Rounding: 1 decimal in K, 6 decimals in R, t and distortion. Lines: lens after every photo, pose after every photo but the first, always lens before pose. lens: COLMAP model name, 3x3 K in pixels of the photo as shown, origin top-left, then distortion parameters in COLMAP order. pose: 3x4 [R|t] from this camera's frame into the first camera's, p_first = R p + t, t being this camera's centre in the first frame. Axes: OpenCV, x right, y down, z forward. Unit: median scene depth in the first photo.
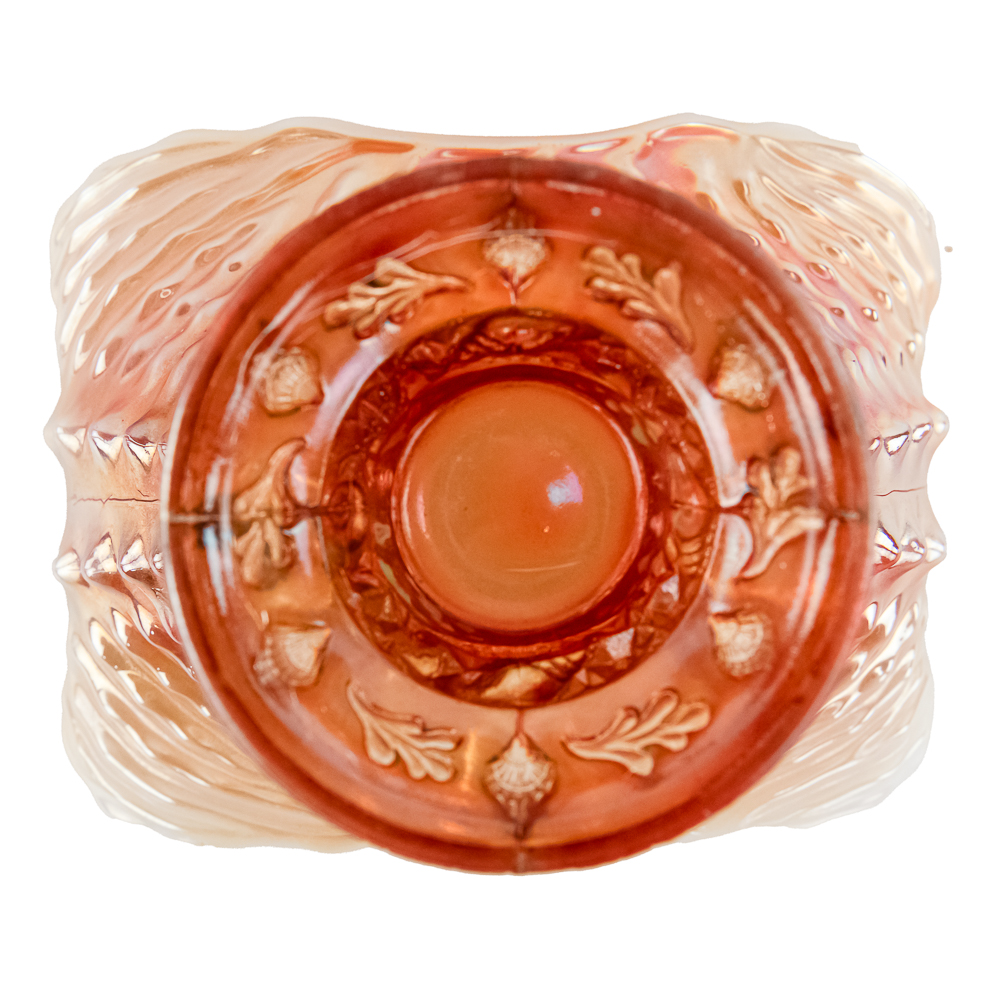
lens RADIAL K [[2390.5, 0, 500.0], [0, 2390.5, 500.0], [0, 0, 1]] dist [0.046387, 0.287036]
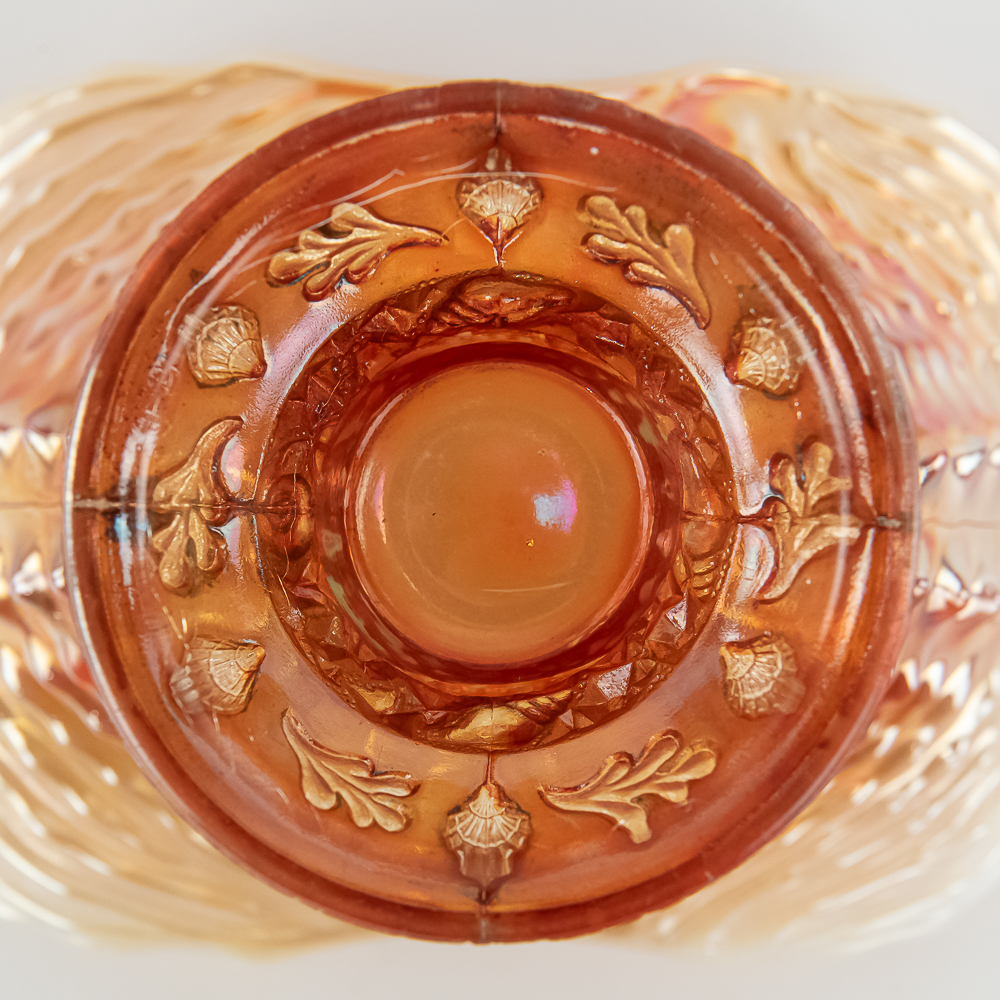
lens RADIAL K [[3229.6, 0, 500.0], [0, 3229.6, 500.0], [0, 0, 1]] dist [0.086460, 0.274479]
pose [[0.999537, 0.029374, -0.007972, 0.018026], [-0.029685, 0.998666, -0.042258, 0.046972], [0.006720, 0.042475, 0.999075, -0.119303]]
